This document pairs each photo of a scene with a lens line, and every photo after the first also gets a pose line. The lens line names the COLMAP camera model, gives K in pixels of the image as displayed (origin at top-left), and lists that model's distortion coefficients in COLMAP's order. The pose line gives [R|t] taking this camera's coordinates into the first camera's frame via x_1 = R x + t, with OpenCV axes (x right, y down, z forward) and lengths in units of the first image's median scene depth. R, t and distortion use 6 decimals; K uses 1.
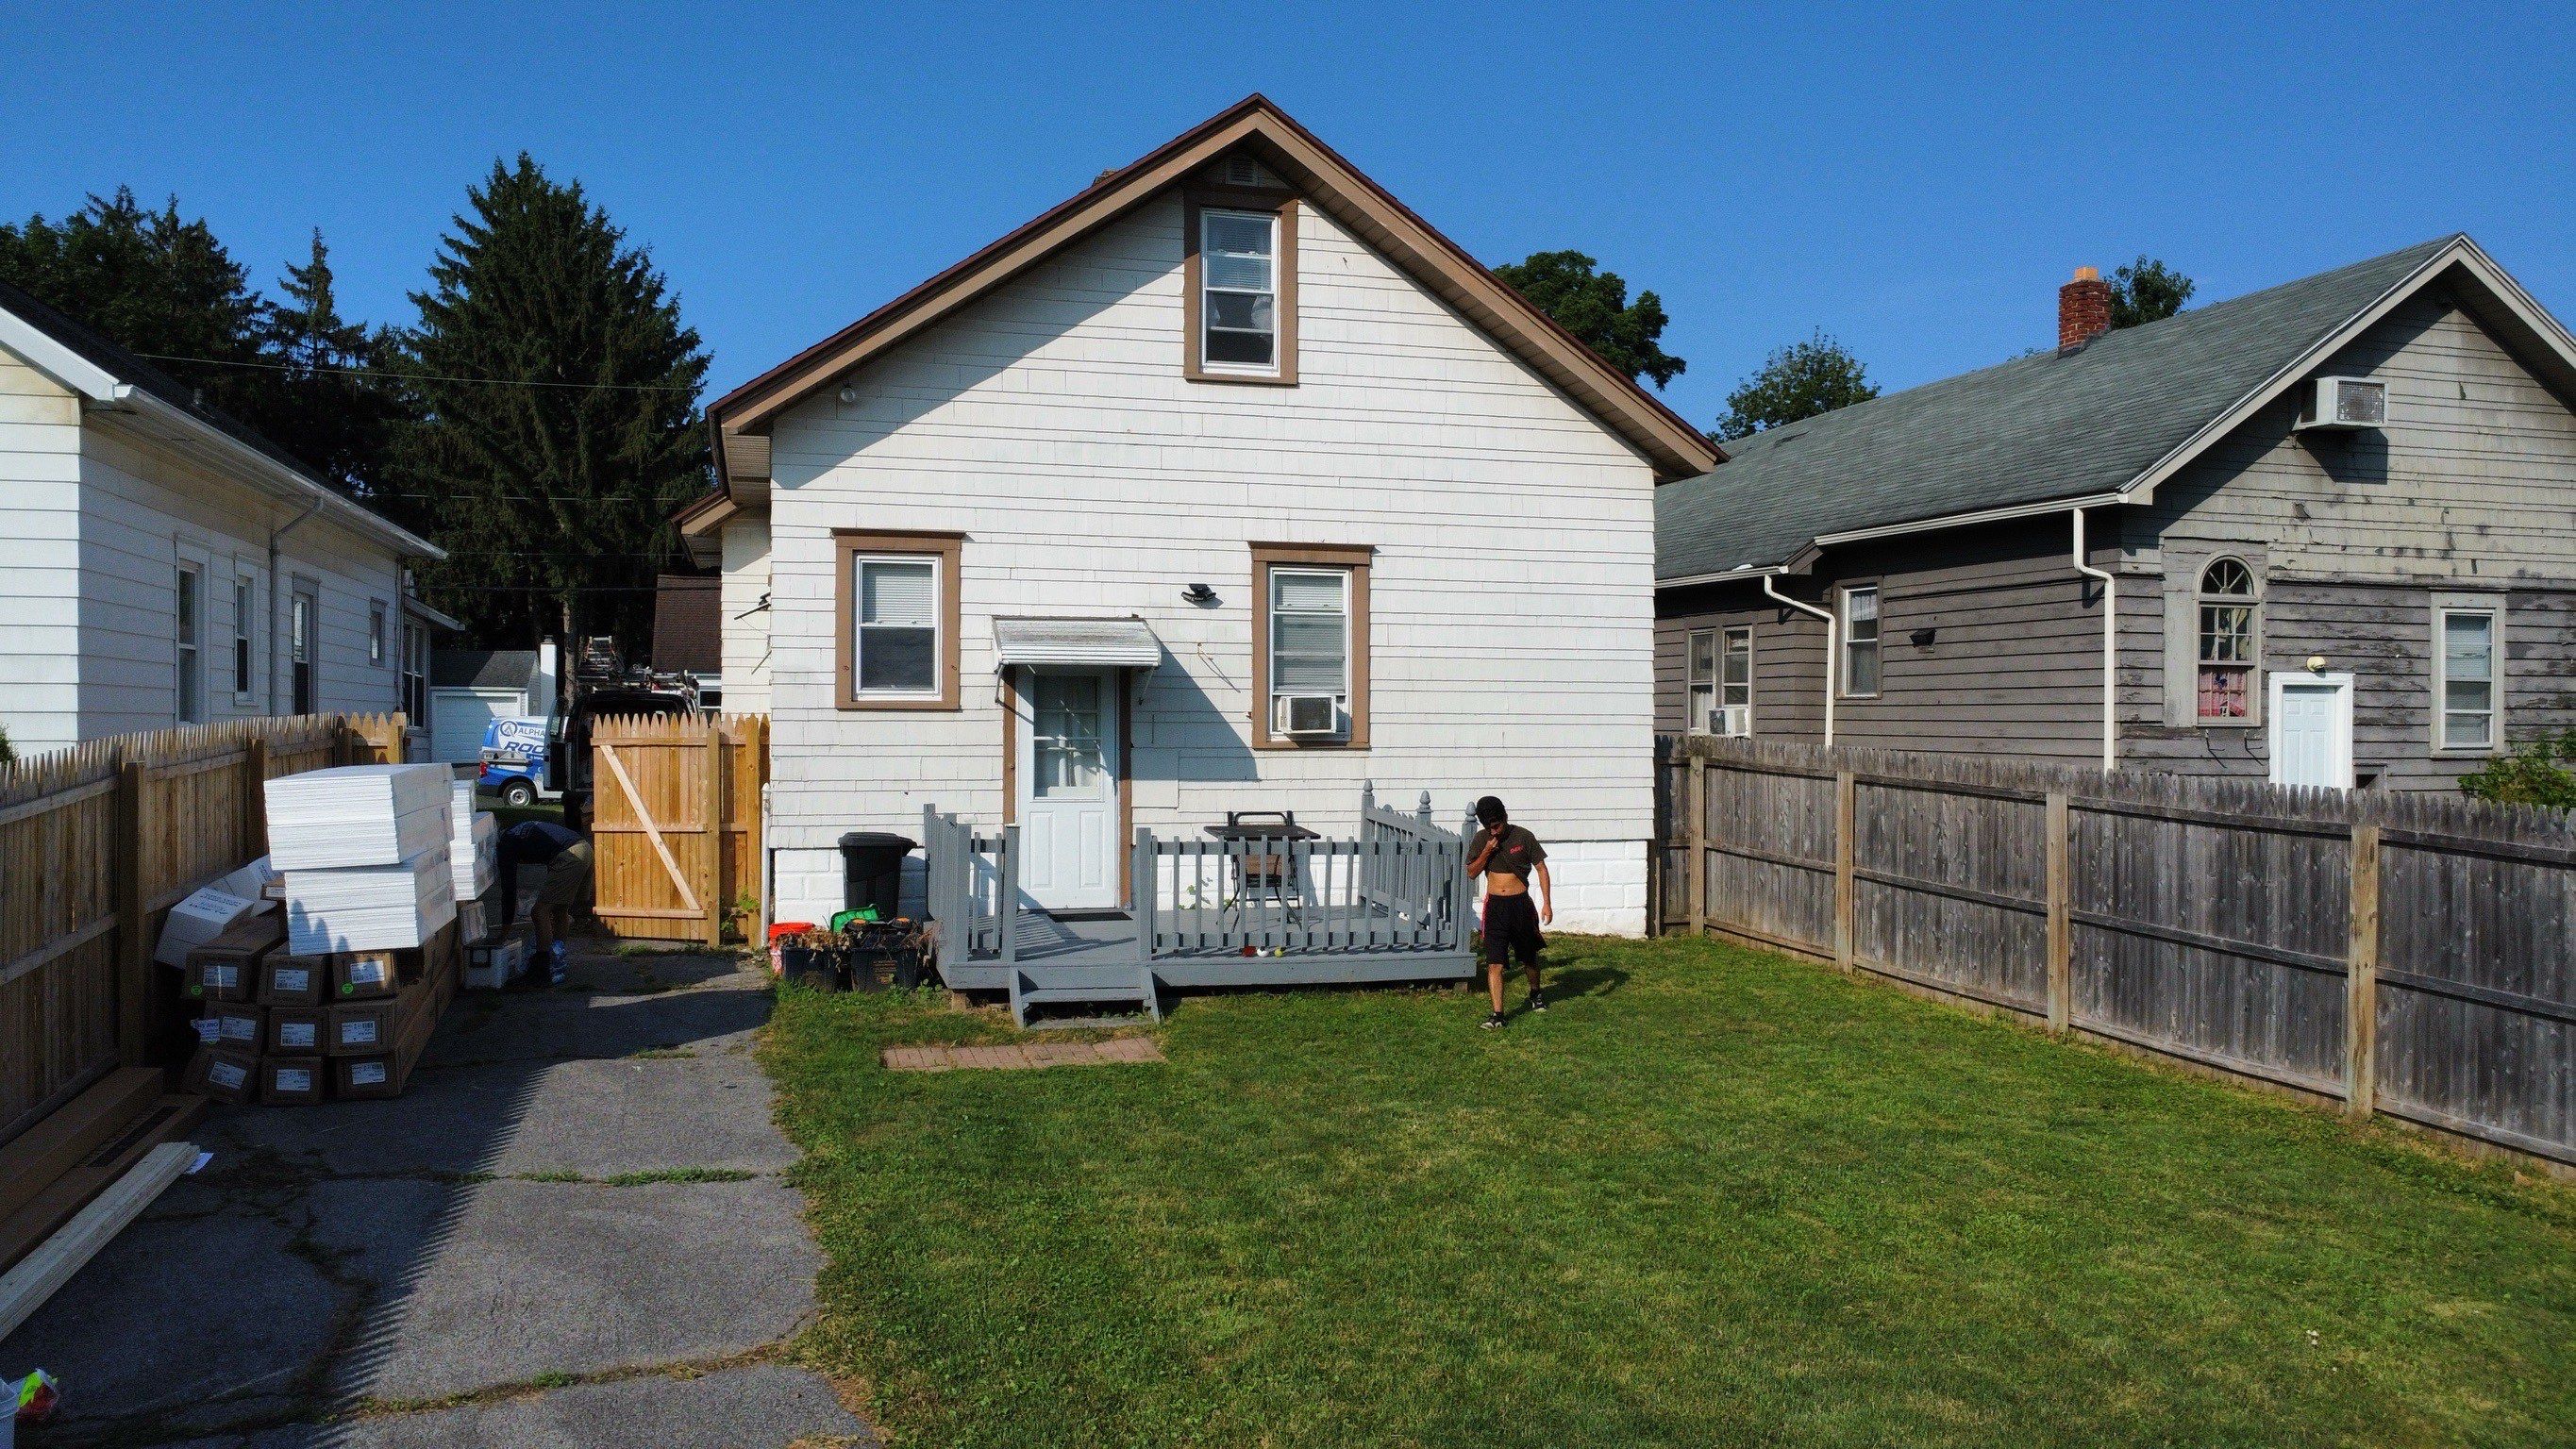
lens RADIAL K [[1872.1, 0, 1284.4], [0, 1872.1, 717.1], [0, 0, 1]] dist [-0.029760, -0.005098]
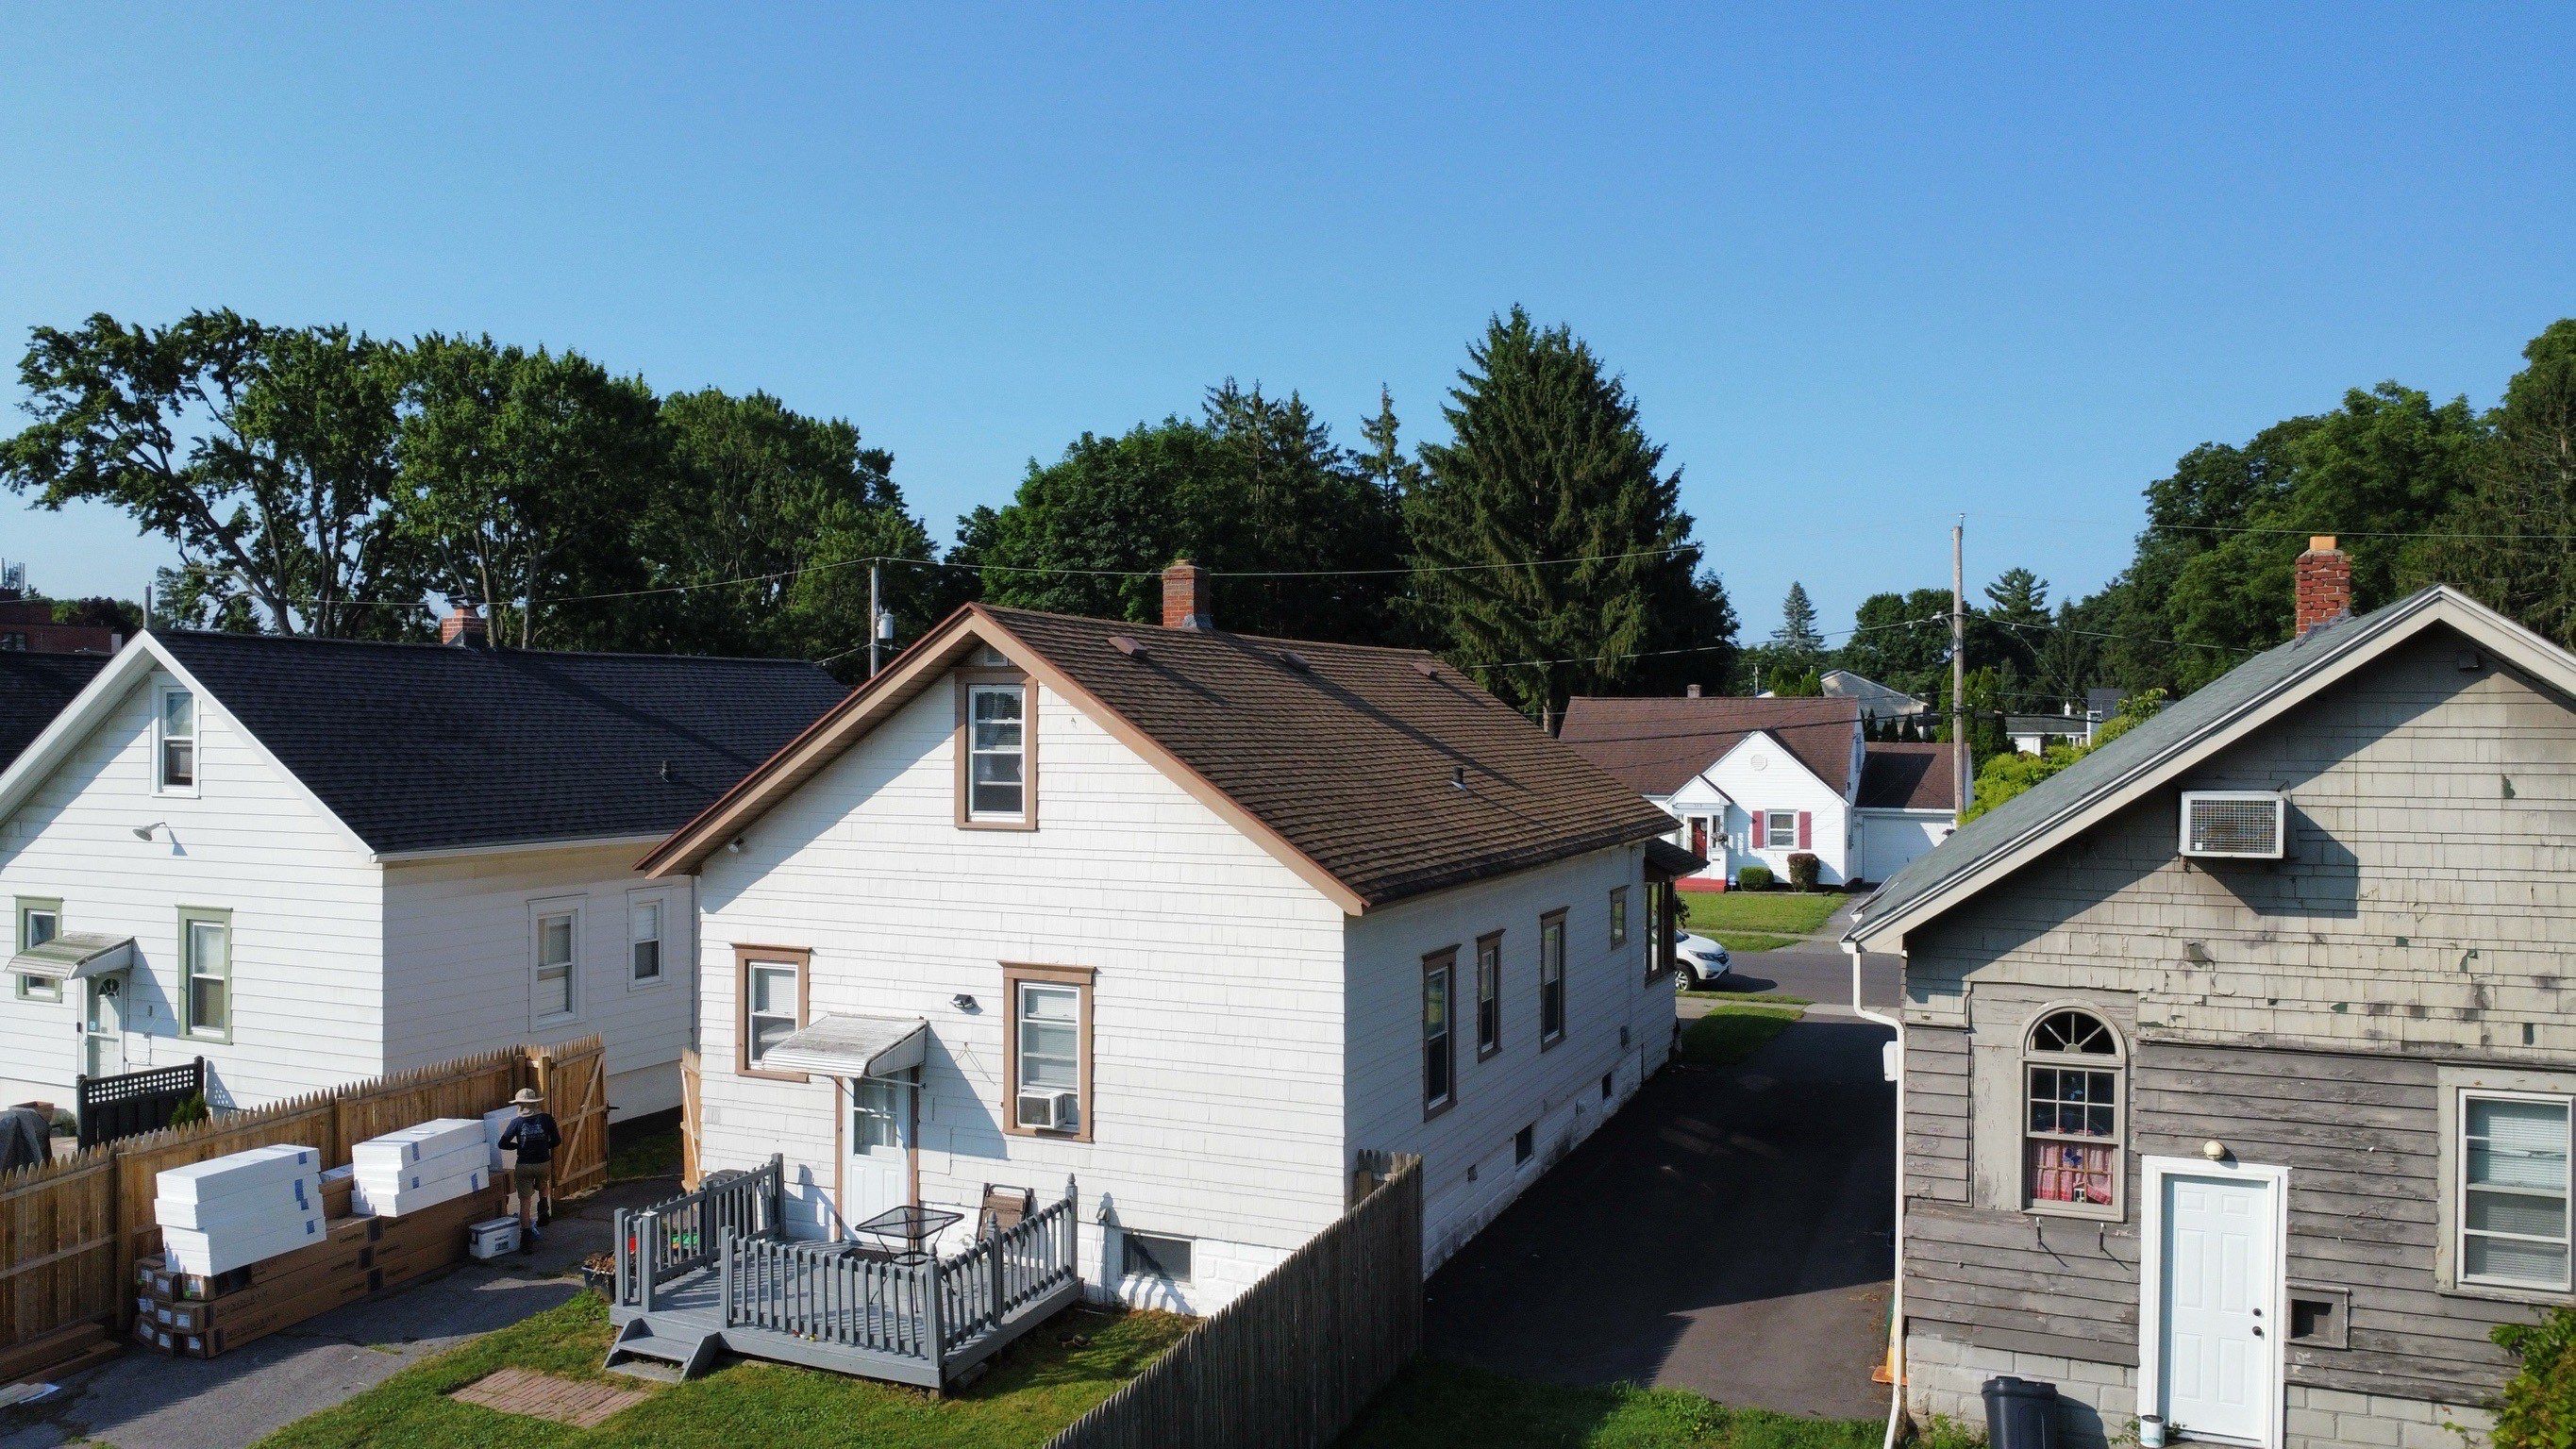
lens RADIAL K [[1872.1, 0, 1280.1], [0, 1872.1, 712.2], [0, 0, 1]] dist [-0.029760, -0.005098]
pose [[0.775845, -0.003731, -0.630912, 0.817017], [0.001209, 0.999989, -0.004427, -0.230452], [0.630922, 0.002672, 0.775842, 0.164520]]
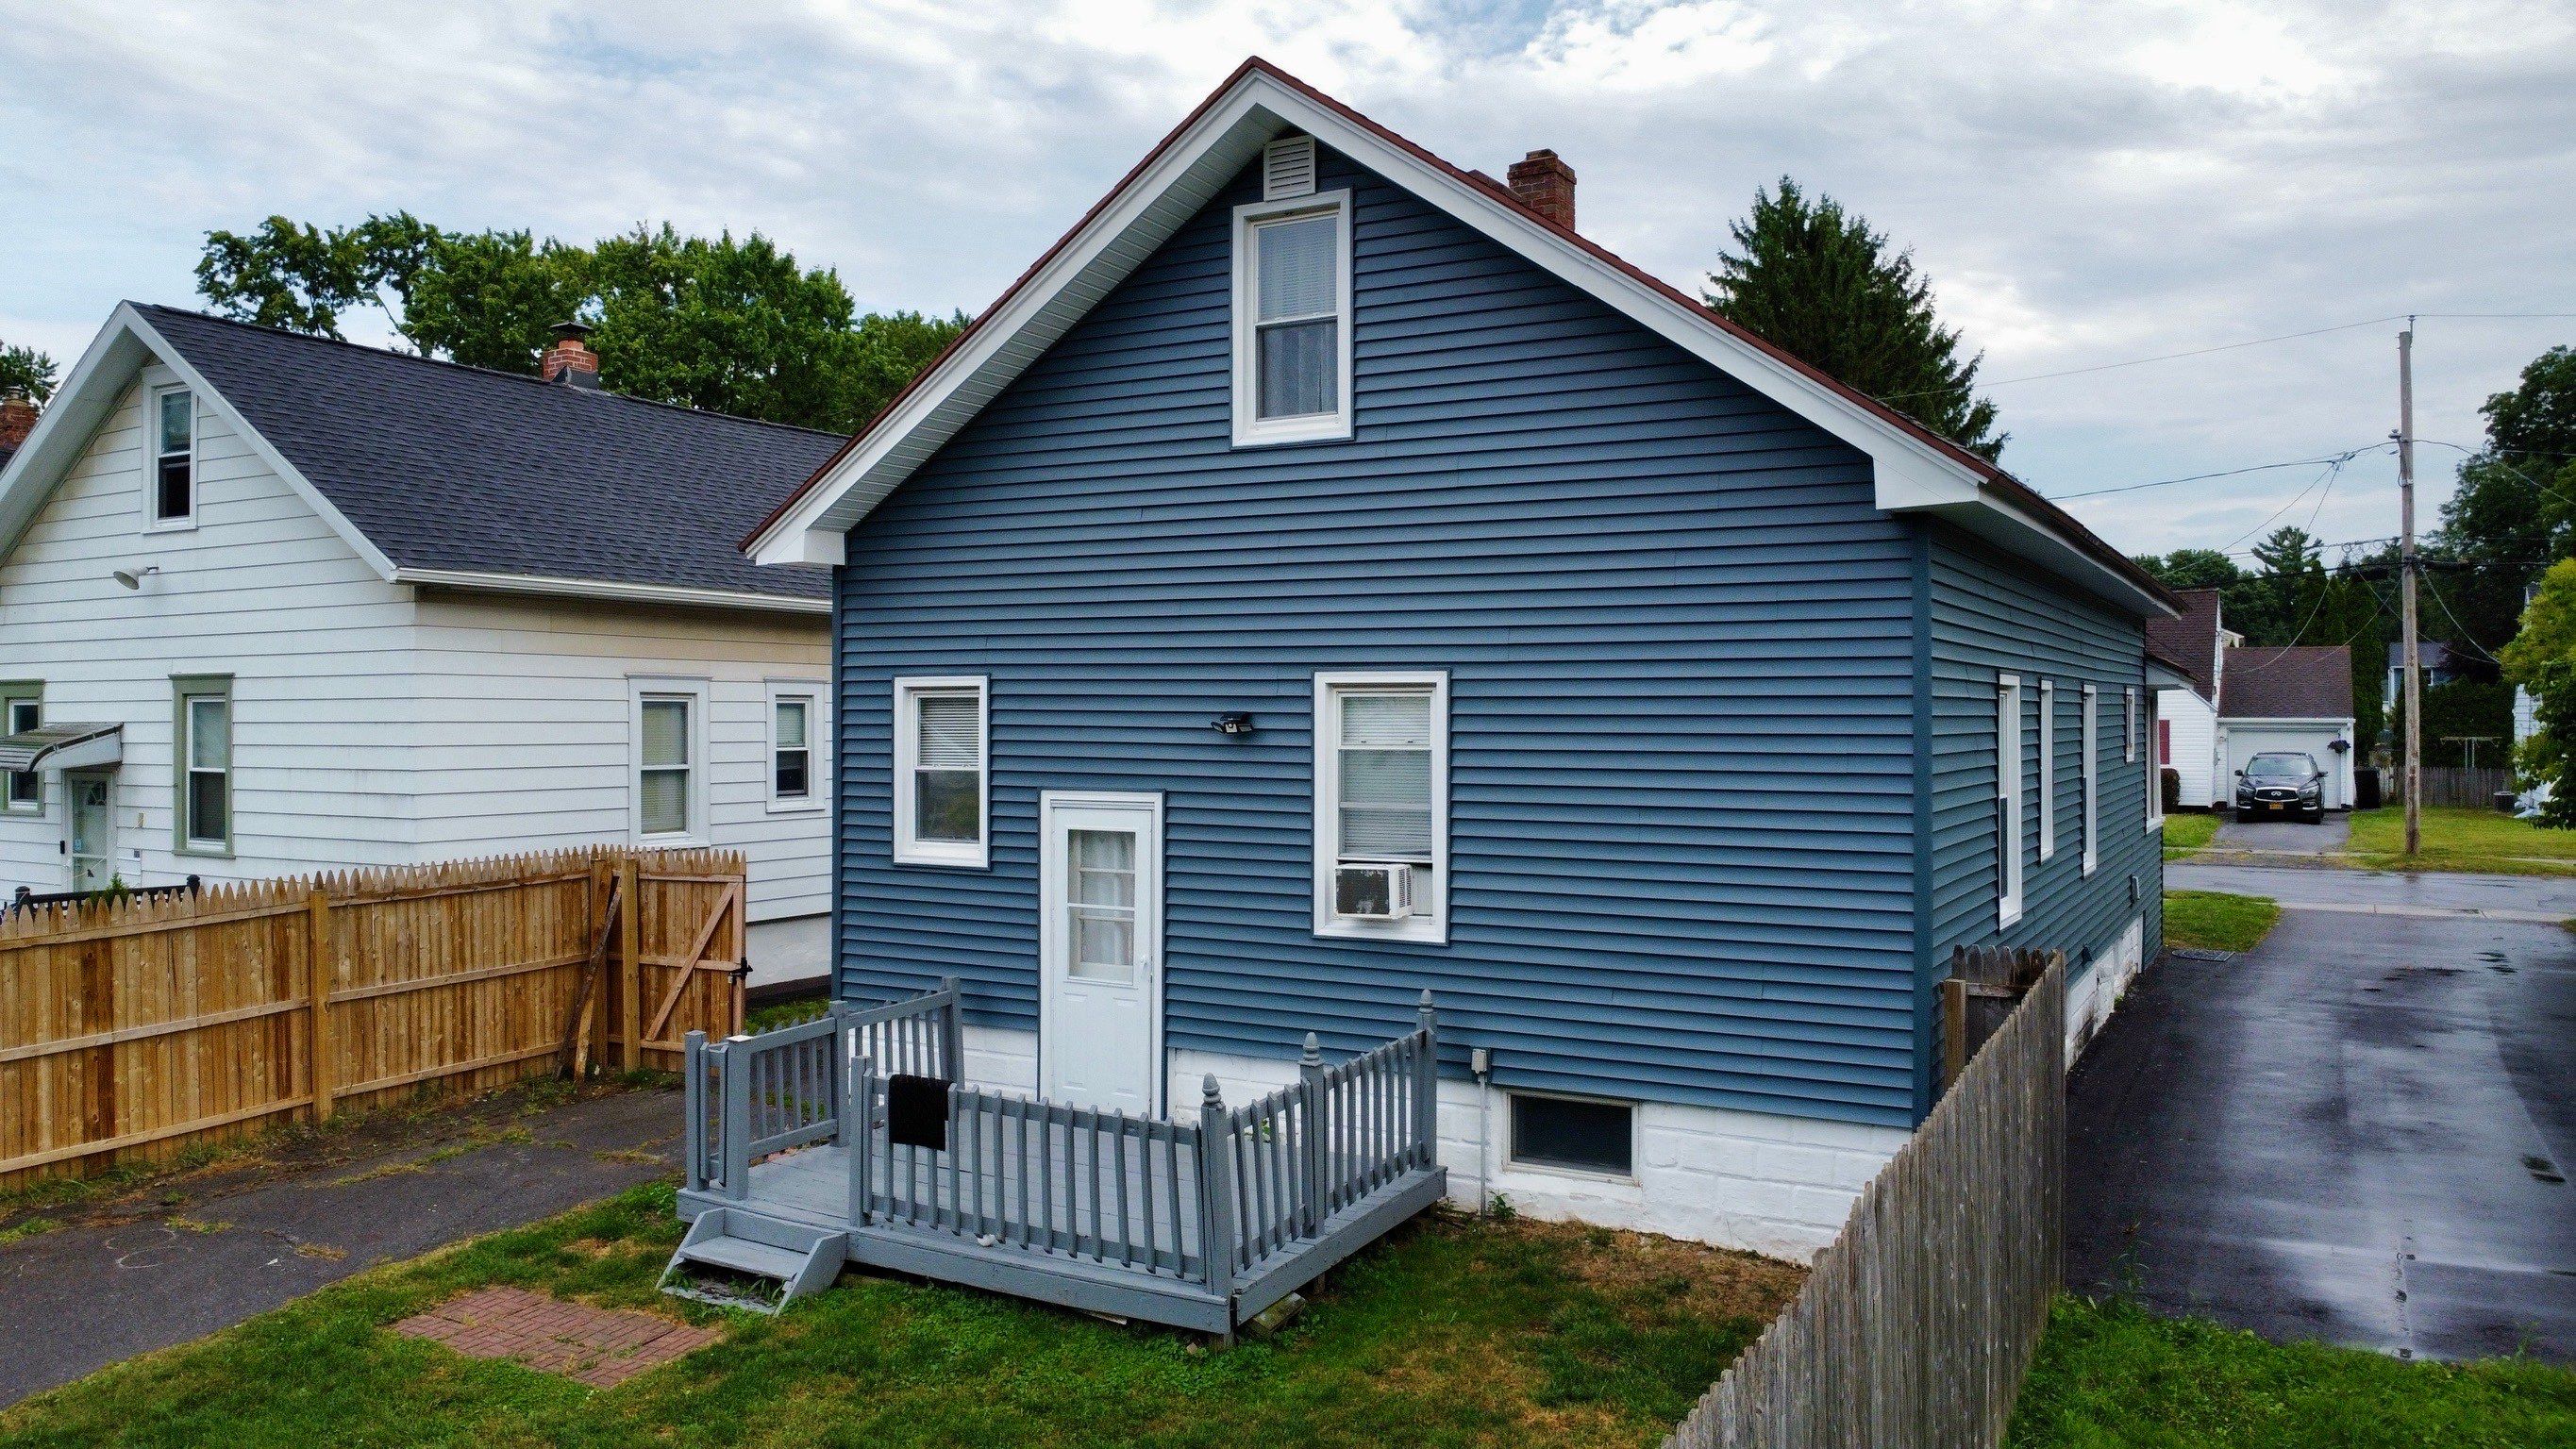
lens RADIAL K [[1872.1, 0, 1283.4], [0, 1872.1, 718.8], [0, 0, 1]] dist [-0.029760, -0.005098]
pose [[0.706865, -0.001932, -0.707346, 0.465208], [0.003806, 0.999992, 0.001073, -0.064319], [0.707338, -0.003451, 0.706867, 0.432950]]
